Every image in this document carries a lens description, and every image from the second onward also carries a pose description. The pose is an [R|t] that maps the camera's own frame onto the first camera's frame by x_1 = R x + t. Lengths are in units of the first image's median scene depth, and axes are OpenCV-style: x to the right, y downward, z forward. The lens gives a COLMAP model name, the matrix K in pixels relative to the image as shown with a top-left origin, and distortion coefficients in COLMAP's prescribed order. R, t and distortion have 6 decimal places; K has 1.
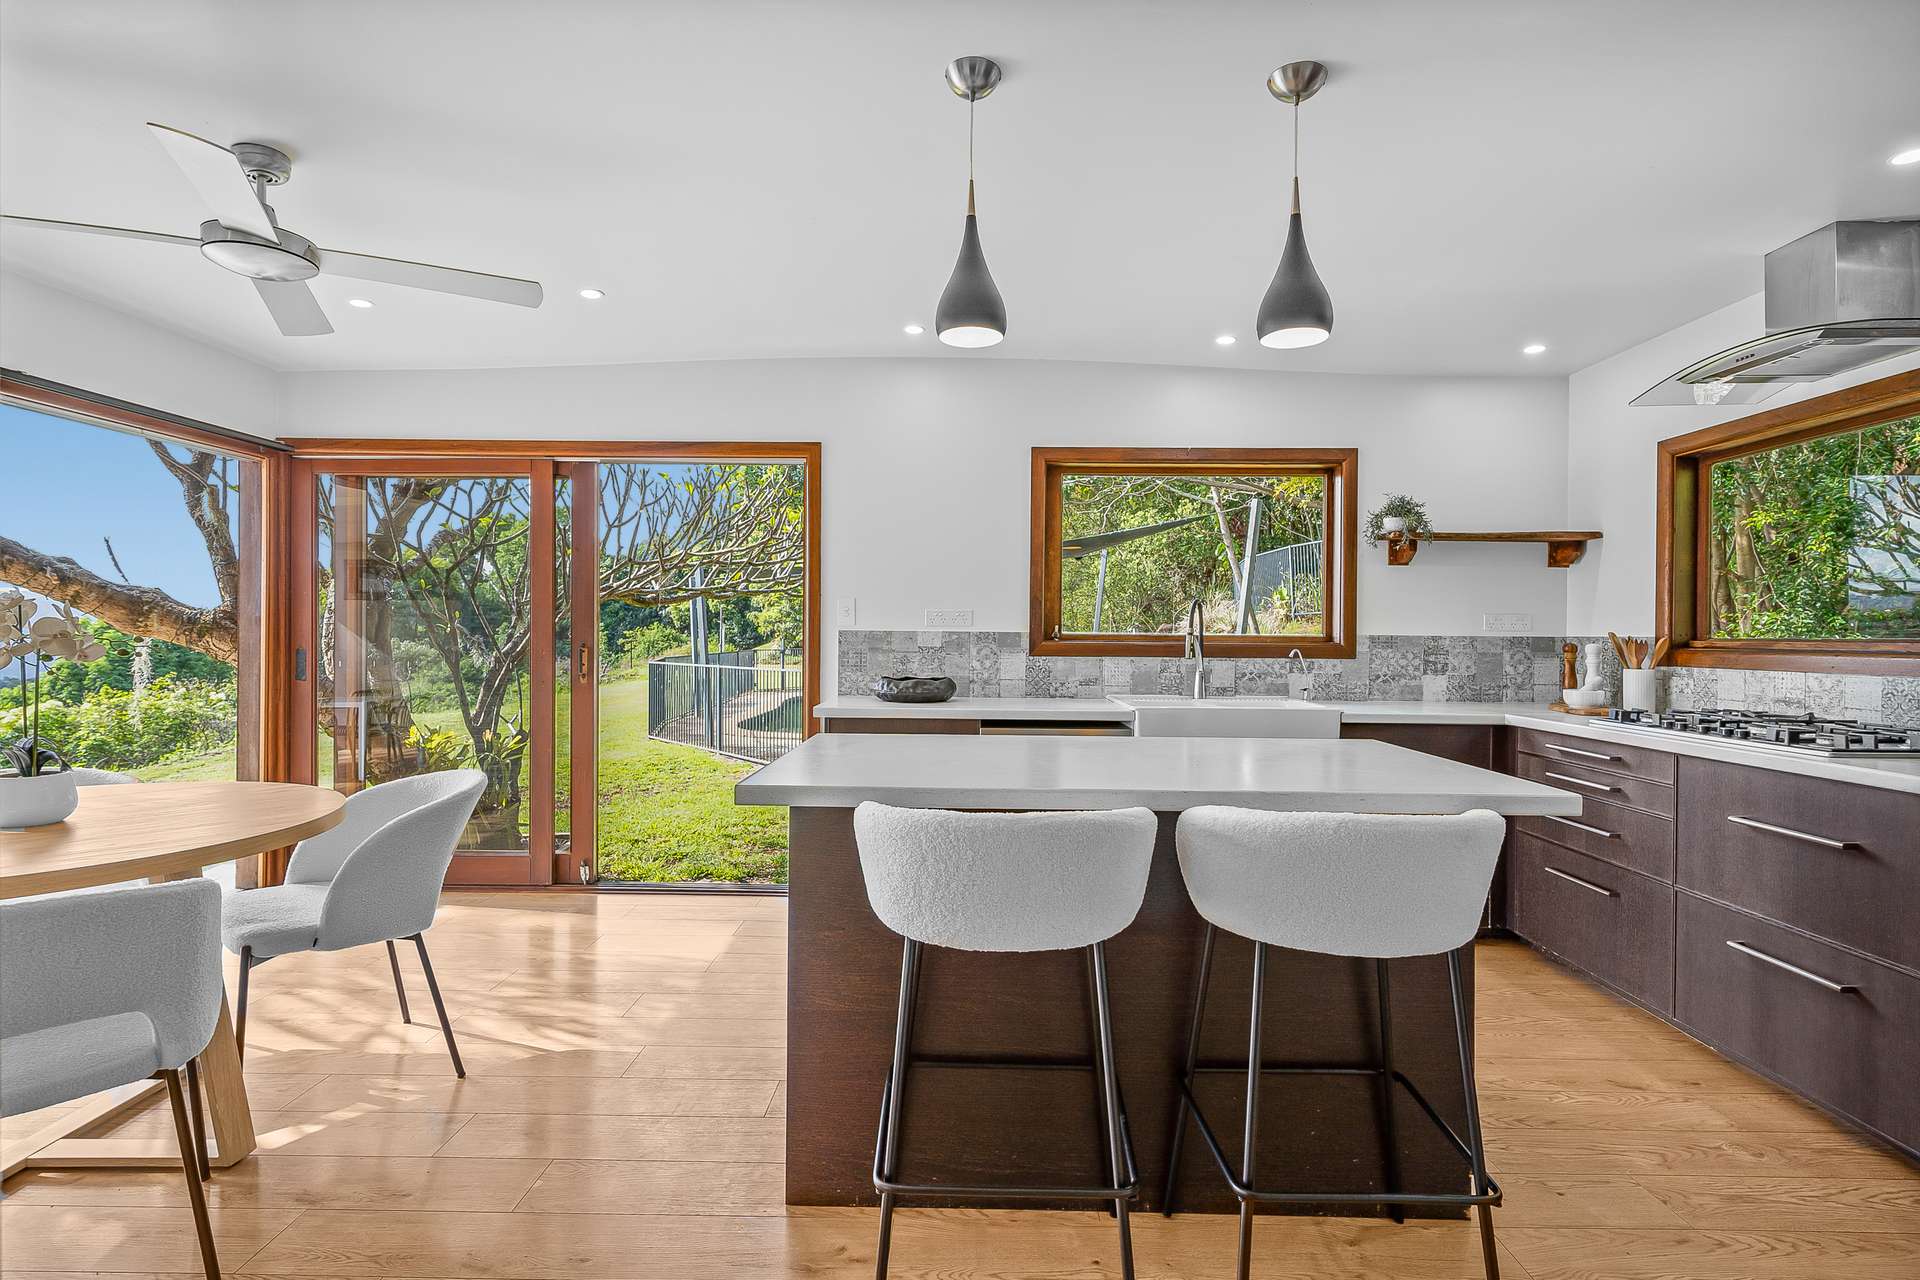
lens RADIAL K [[915.8, 0, 960.0], [0, 915.8, 640.0], [0, 0, 1]] dist [0.000030, 0.000050]
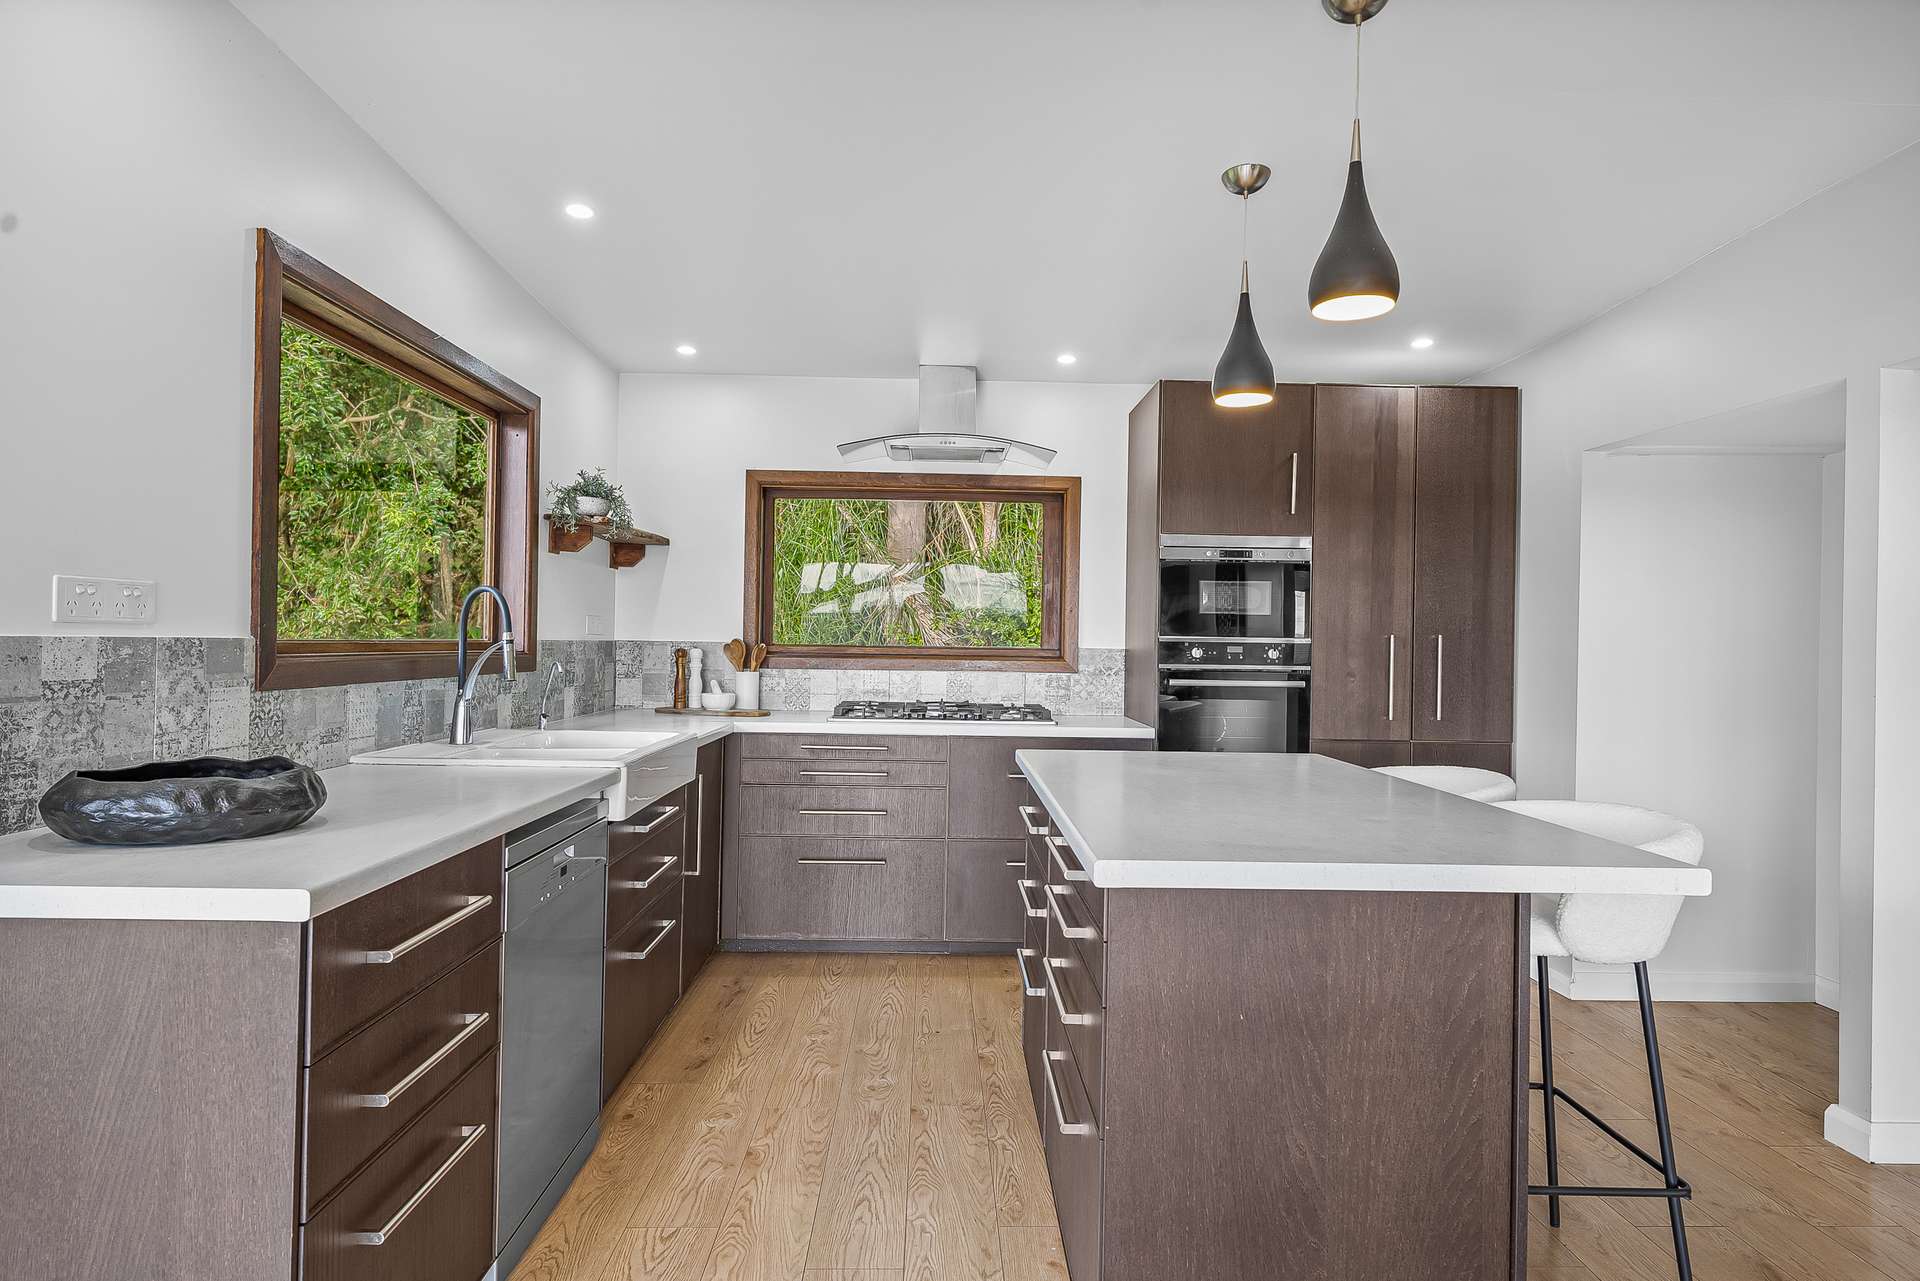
lens RADIAL K [[1020.8, 0, 960.0], [0, 1020.8, 640.5], [0, 0, 1]] dist [-0.000319, 0.000017]
pose [[-0.030668, -0.006075, 0.999511, -0.437931], [-0.009309, 0.999940, 0.005792, -0.013742], [-0.999486, -0.009126, -0.030723, 0.671719]]
